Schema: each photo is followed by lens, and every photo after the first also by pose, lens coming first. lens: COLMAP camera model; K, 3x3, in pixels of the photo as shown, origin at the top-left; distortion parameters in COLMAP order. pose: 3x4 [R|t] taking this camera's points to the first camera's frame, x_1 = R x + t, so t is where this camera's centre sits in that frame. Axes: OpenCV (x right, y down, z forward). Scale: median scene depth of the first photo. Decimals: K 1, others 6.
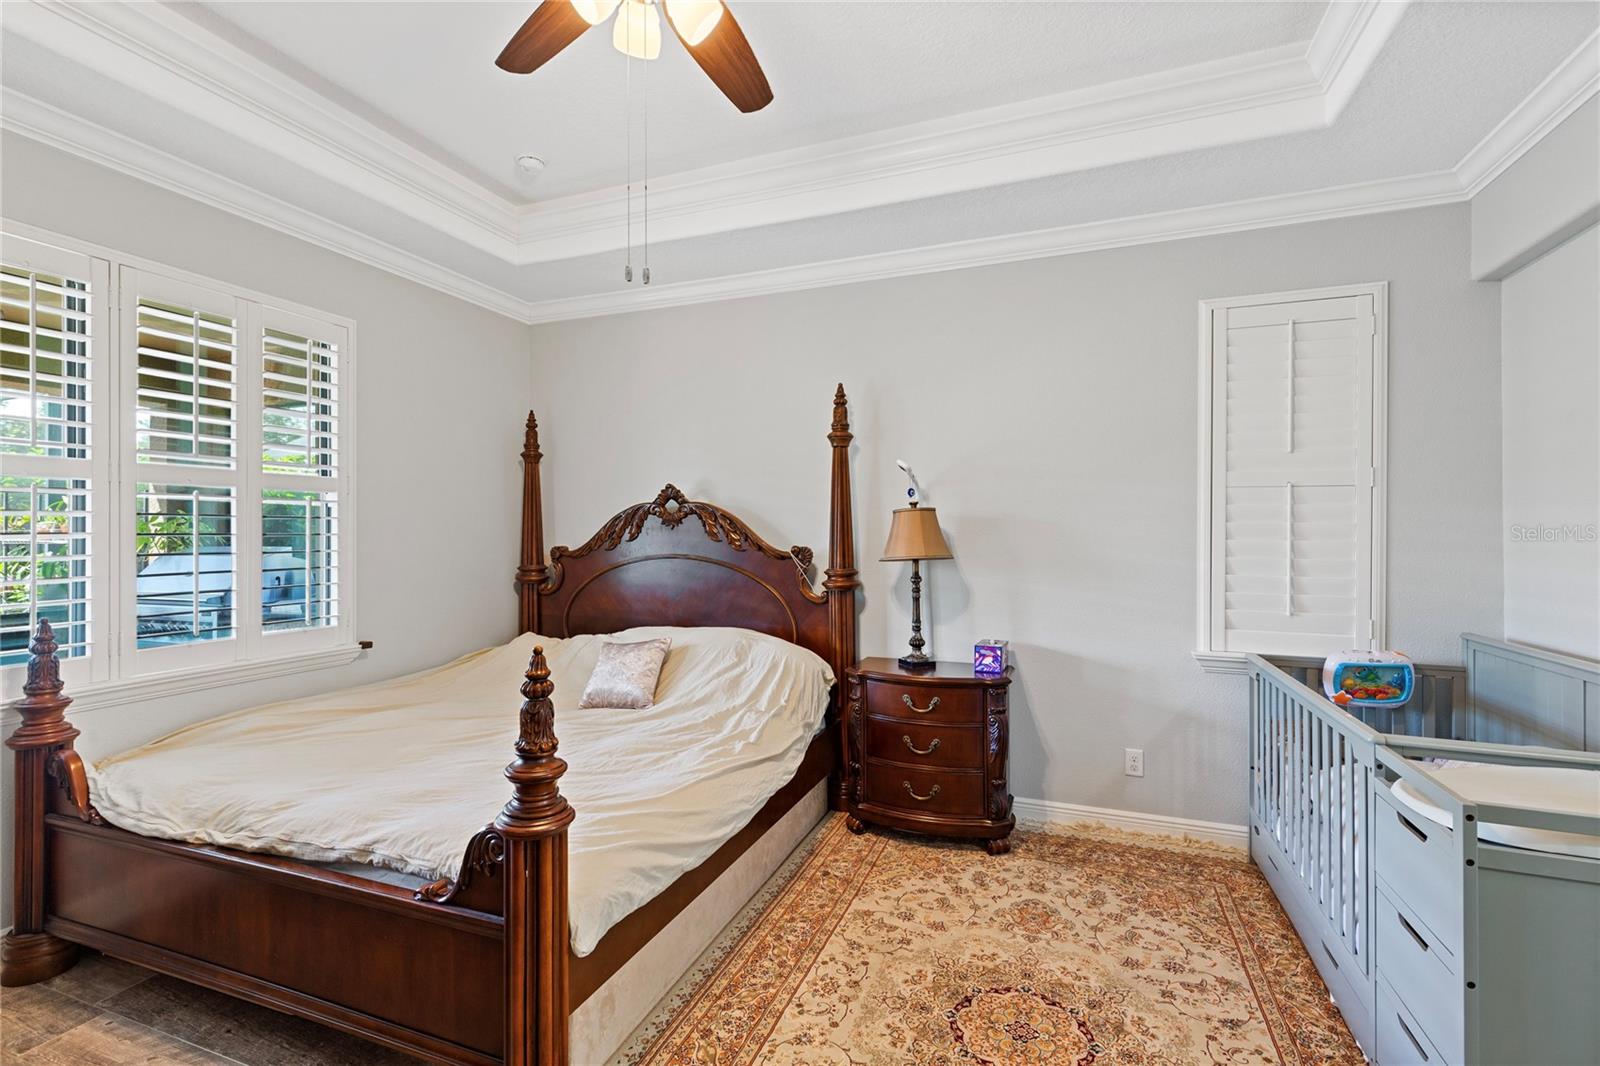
lens RADIAL K [[732.7, 0, 788.4], [0, 732.7, 527.2], [0, 0, 1]] dist [0.012881, 0.000414]
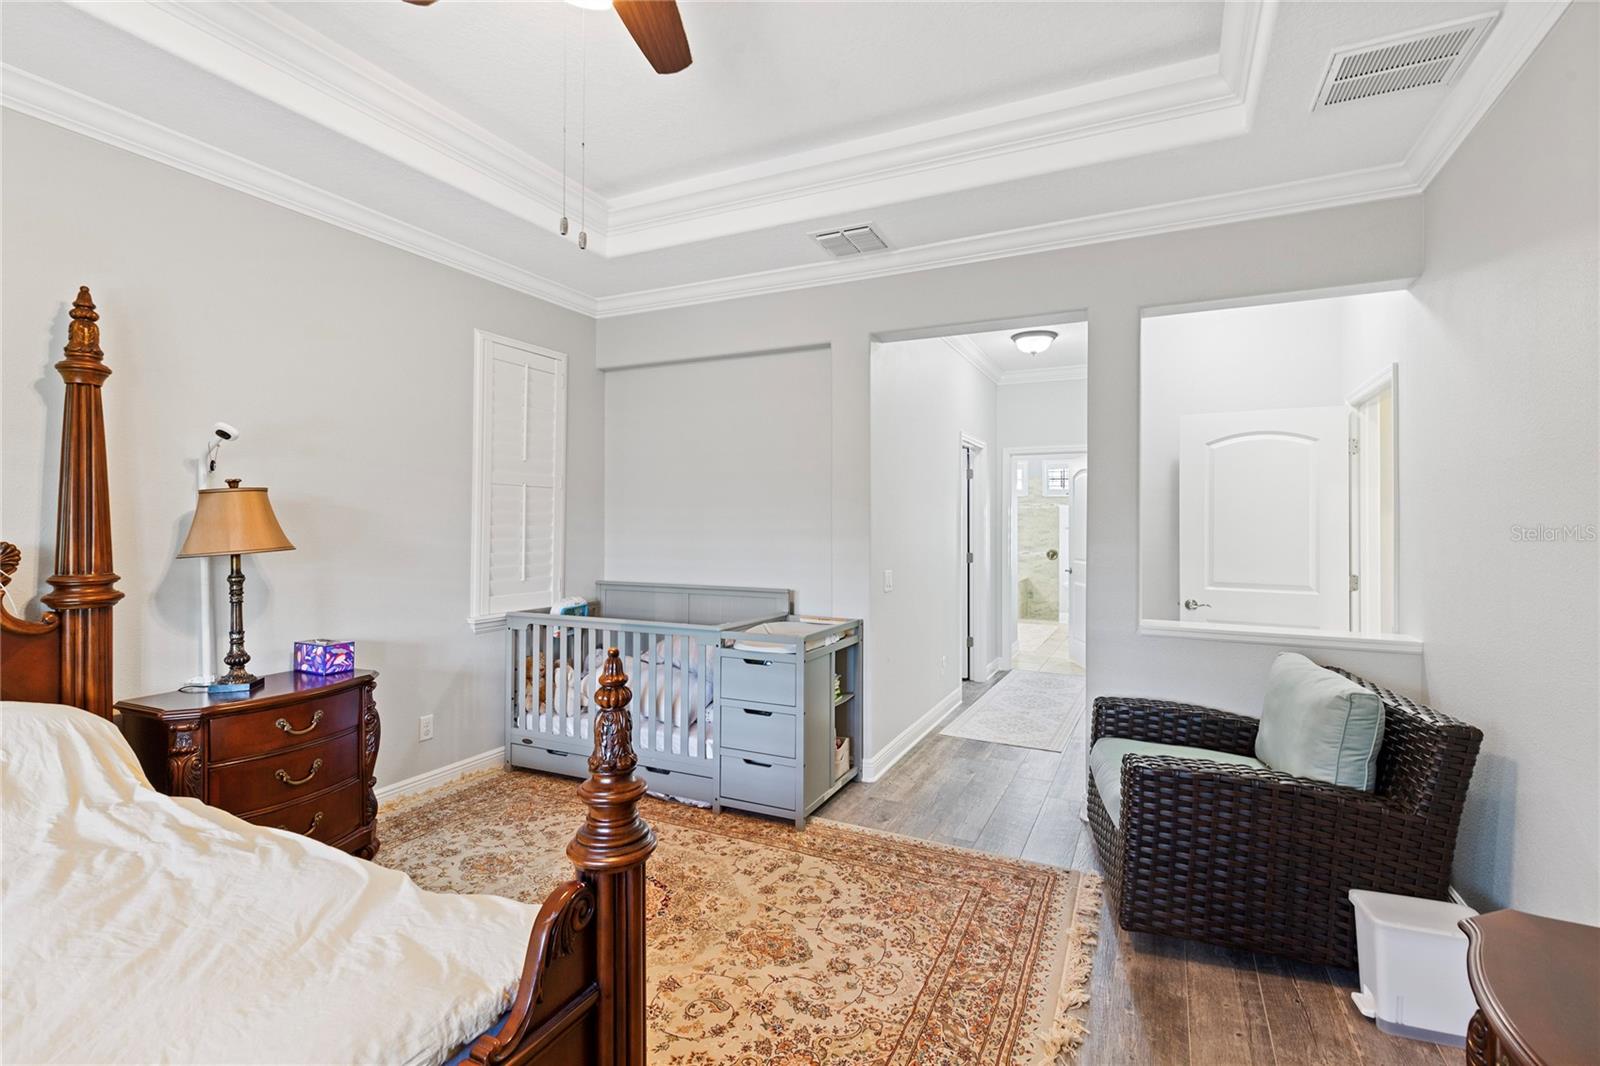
lens RADIAL K [[741.4, 0, 794.5], [0, 741.4, 522.7], [0, 0, 1]] dist [0.009152, -0.000459]
pose [[0.087524, -0.000637, 0.996162, -0.611177], [-0.008422, 0.999964, 0.001379, 0.005576], [-0.996127, -0.008510, 0.087516, 0.364549]]
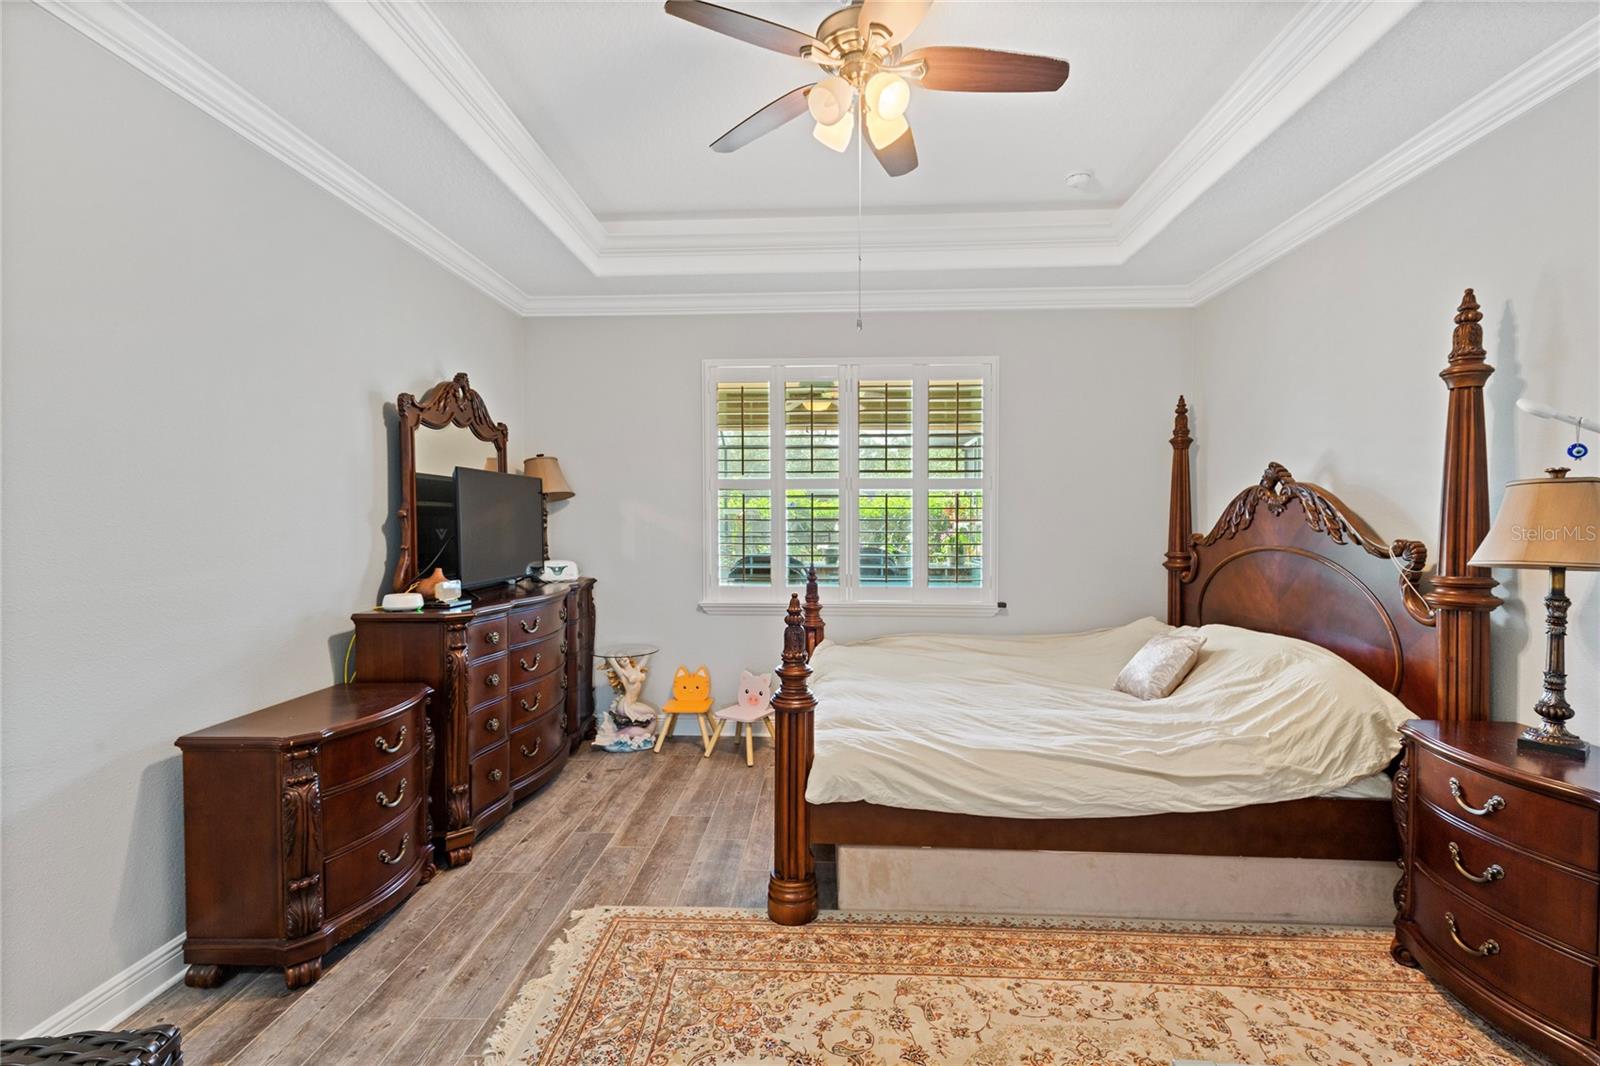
lens RADIAL K [[729.7, 0, 800.0], [0, 729.7, 533.0], [0, 0, 1]] dist [0.012976, 0.000342]
pose [[0.322503, 0.021725, -0.946319, 0.576835], [0.005097, 0.999682, 0.024687, -0.001142], [0.946555, -0.012785, 0.322290, 0.264233]]
